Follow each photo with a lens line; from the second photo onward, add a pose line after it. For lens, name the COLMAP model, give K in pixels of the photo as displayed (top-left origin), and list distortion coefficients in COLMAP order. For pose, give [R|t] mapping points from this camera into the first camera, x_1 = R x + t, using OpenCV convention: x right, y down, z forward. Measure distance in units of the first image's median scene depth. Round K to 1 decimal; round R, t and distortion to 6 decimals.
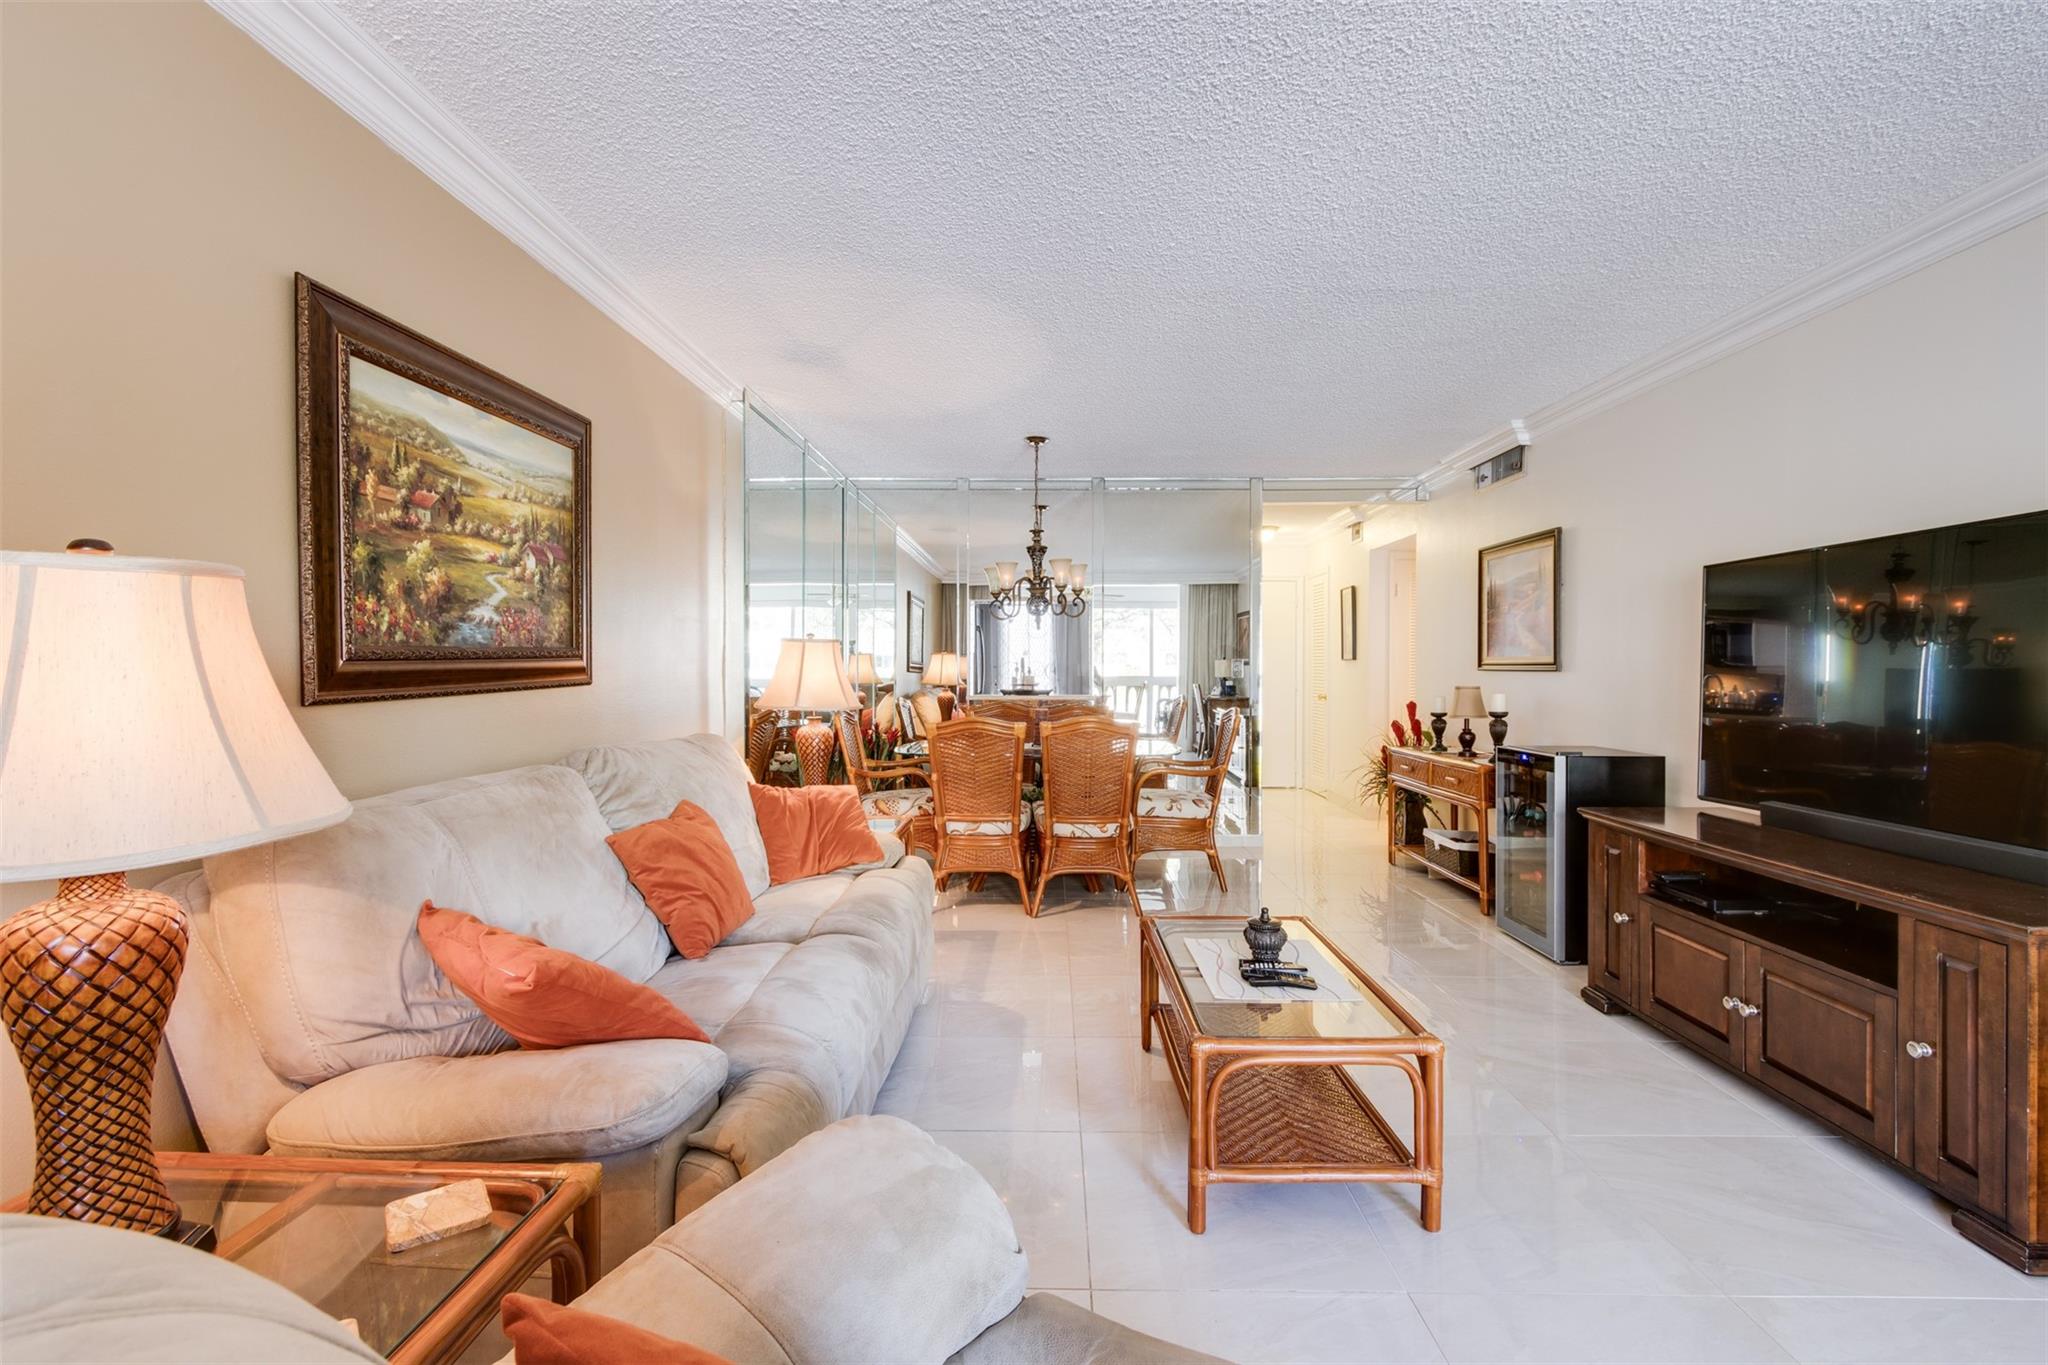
lens RADIAL K [[937.8, 0, 1037.0], [0, 937.8, 673.8], [0, 0, 1]] dist [0.001447, 0.002092]
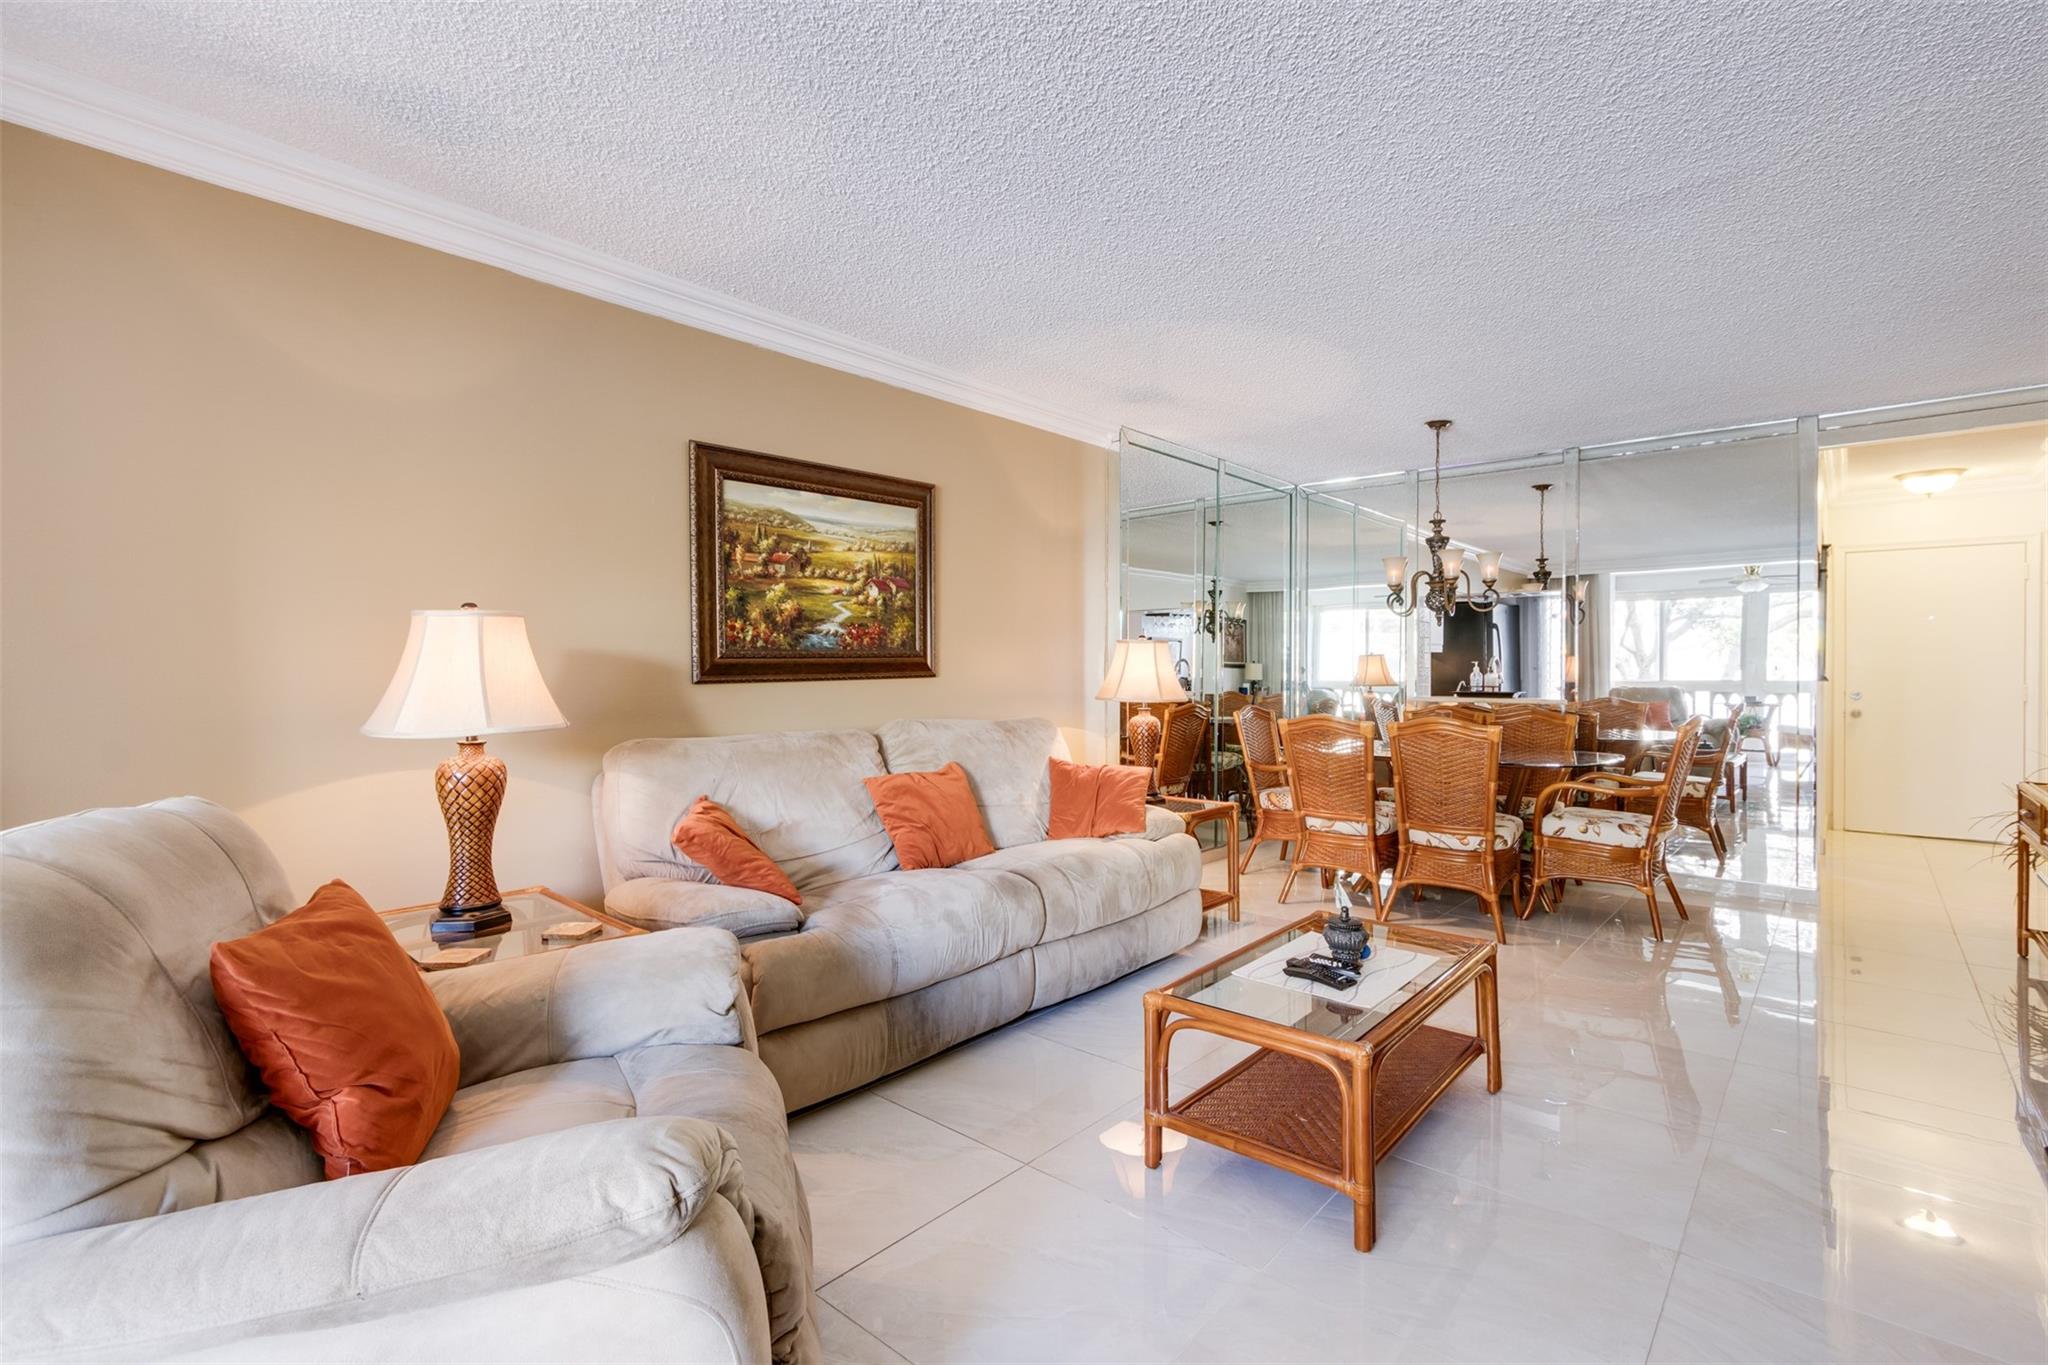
lens RADIAL K [[937.8, 0, 1030.9], [0, 937.8, 665.6], [0, 0, 1]] dist [0.001447, 0.002092]
pose [[0.767712, -0.003564, -0.640785, 0.670887], [-0.005702, 0.999907, -0.012393, 0.014815], [0.640770, 0.013168, 0.767620, 0.042464]]
